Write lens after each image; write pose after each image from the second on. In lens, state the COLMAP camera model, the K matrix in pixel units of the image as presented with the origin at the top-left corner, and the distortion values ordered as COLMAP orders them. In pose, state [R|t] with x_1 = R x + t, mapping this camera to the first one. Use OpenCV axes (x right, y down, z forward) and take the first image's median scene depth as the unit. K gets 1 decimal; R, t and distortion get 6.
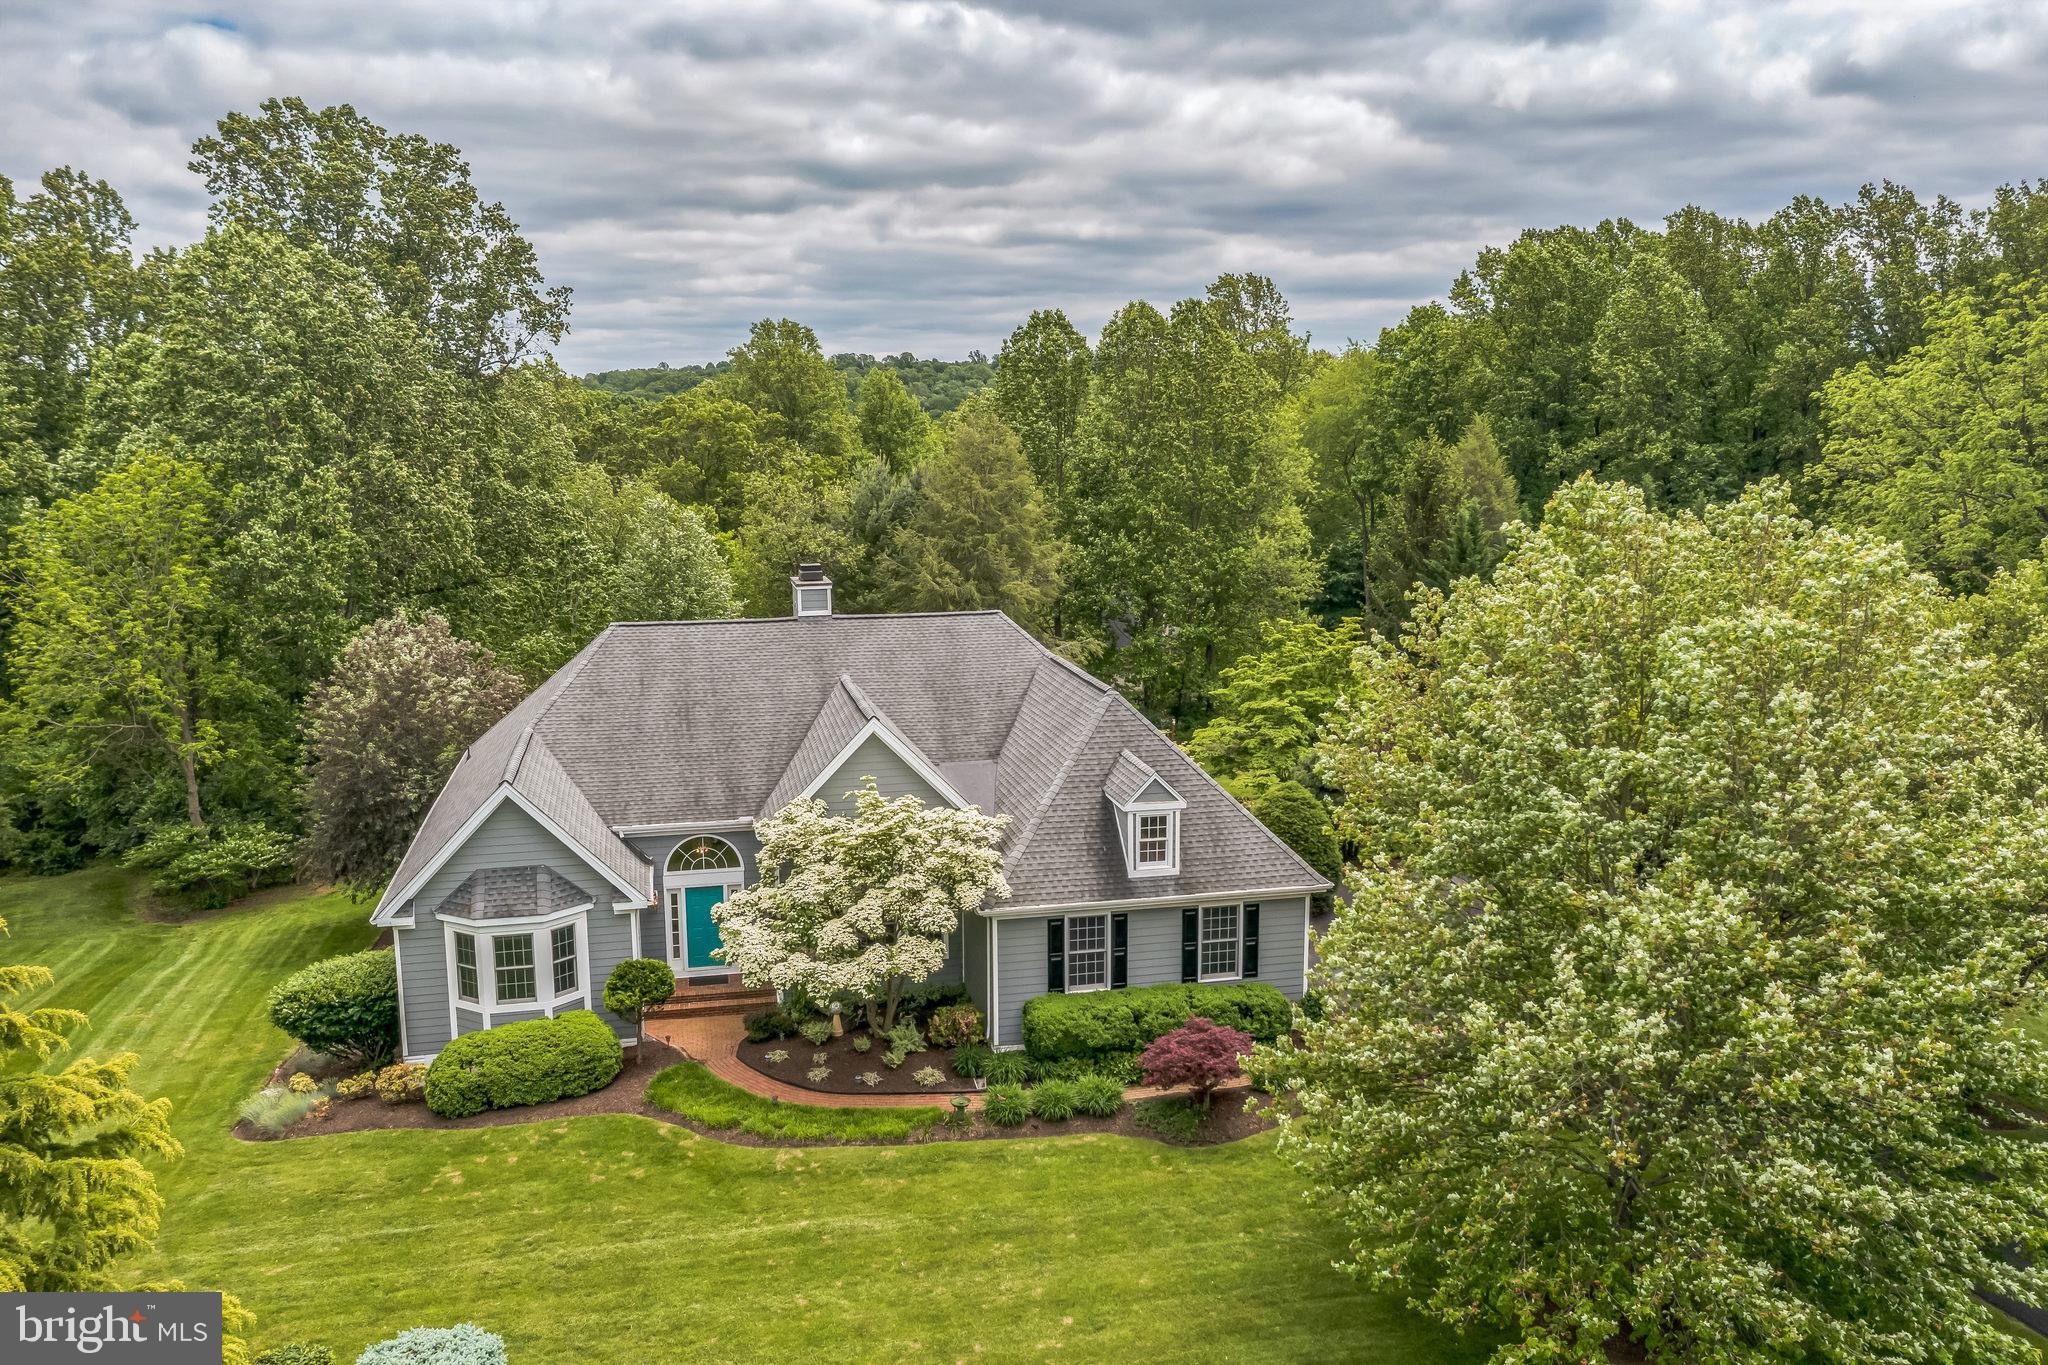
lens RADIAL K [[1611.9, 0, 1017.0], [0, 1611.9, 679.5], [0, 0, 1]] dist [-0.014981, -0.006266]
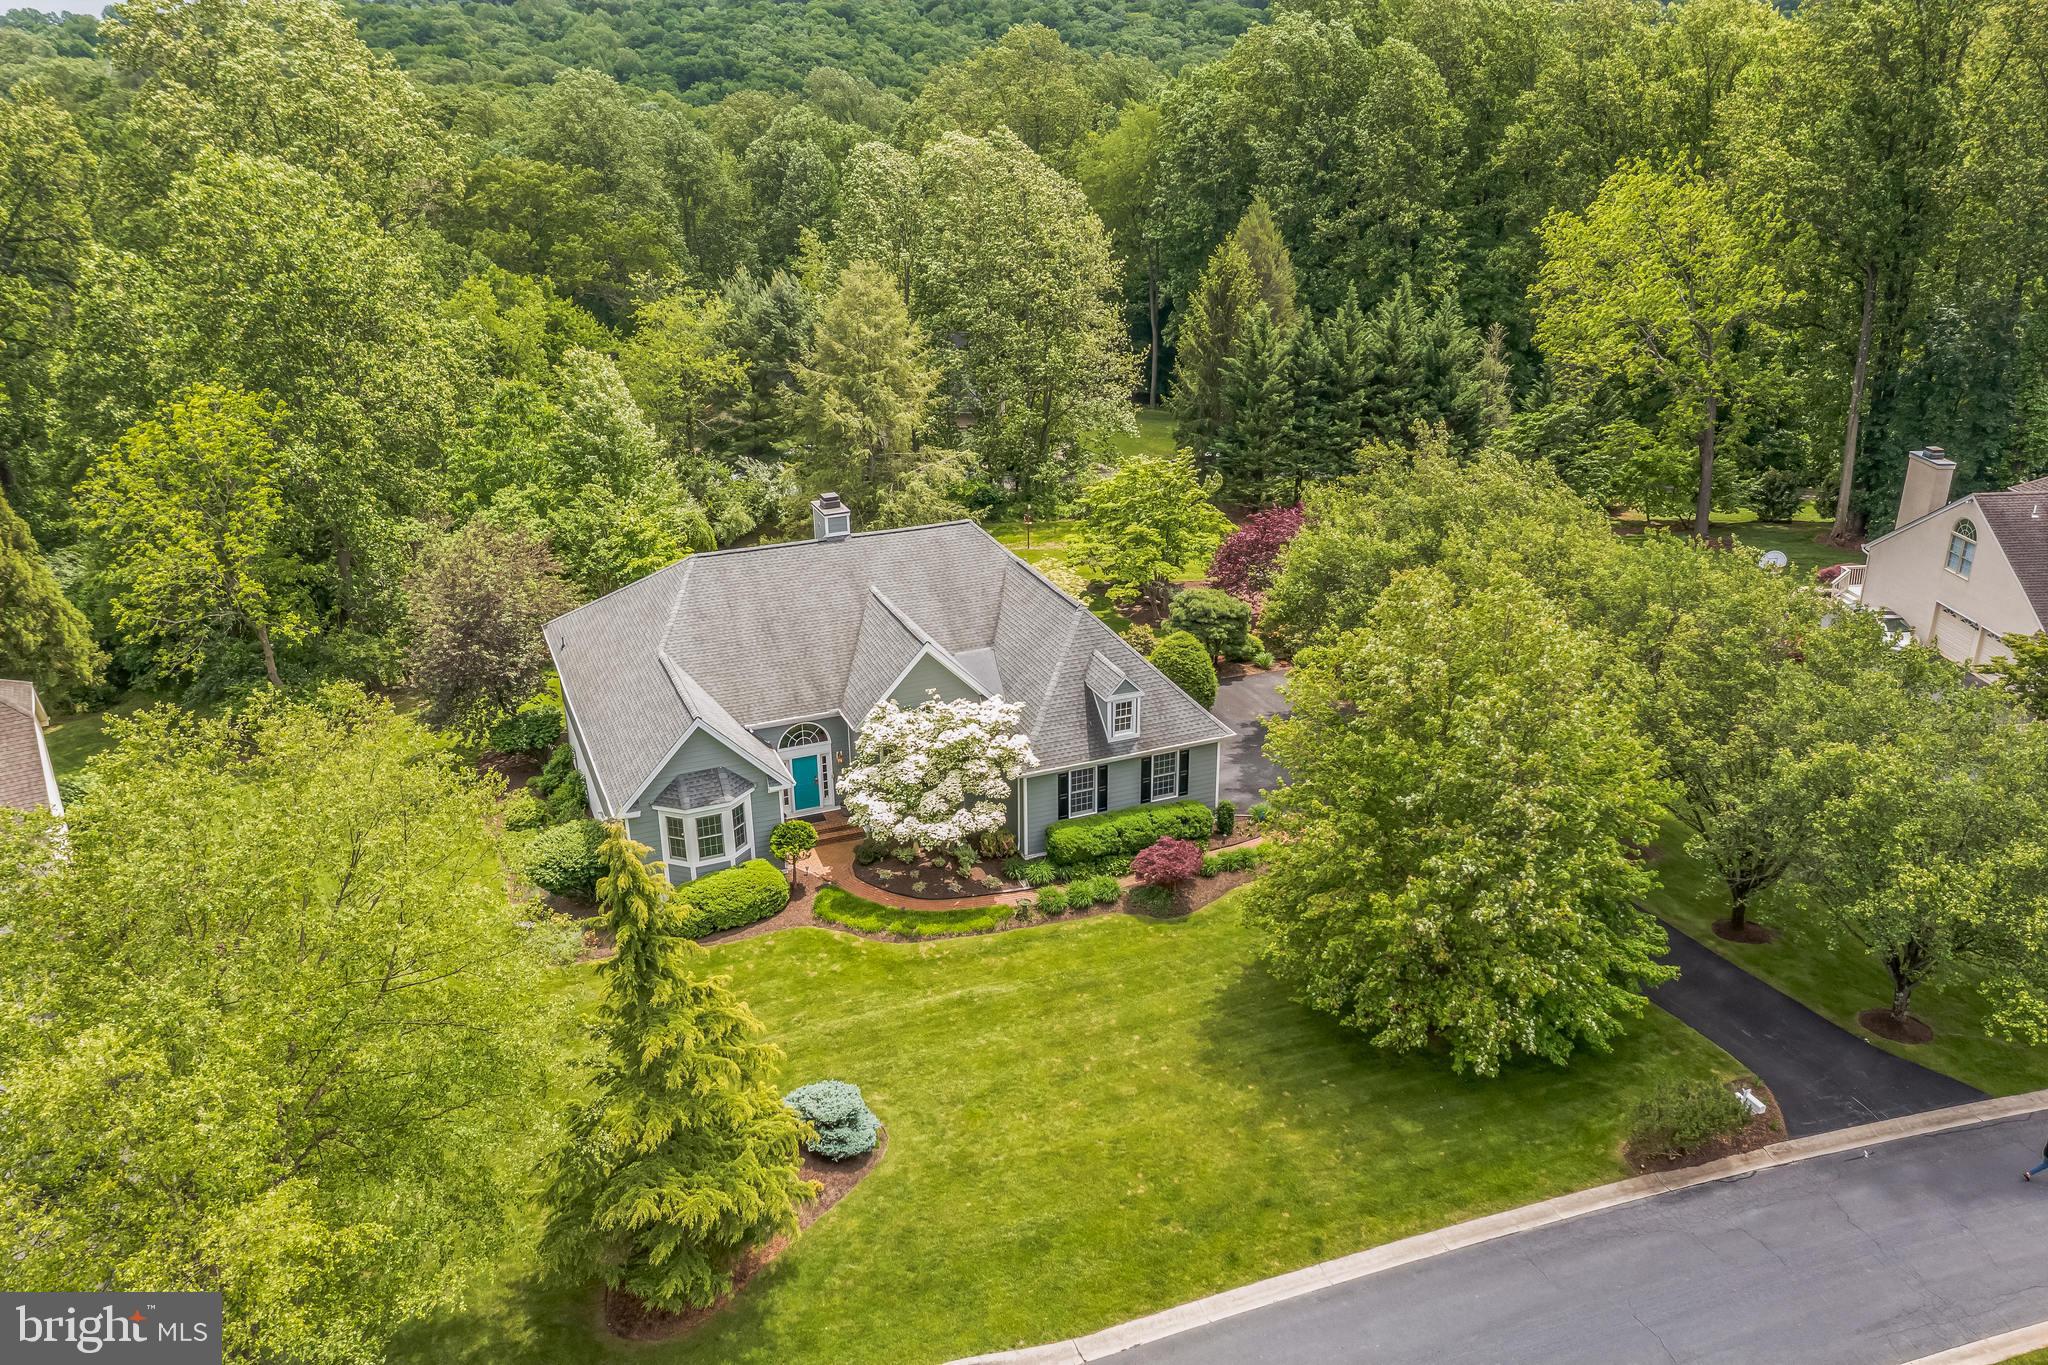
lens RADIAL K [[1611.9, 0, 1017.0], [0, 1611.9, 679.5], [0, 0, 1]] dist [-0.014981, -0.006266]
pose [[0.985736, -0.069053, 0.153478, -0.248930], [0.032808, 0.973297, 0.227193, -0.287931], [-0.165068, -0.218917, 0.961680, -0.441968]]
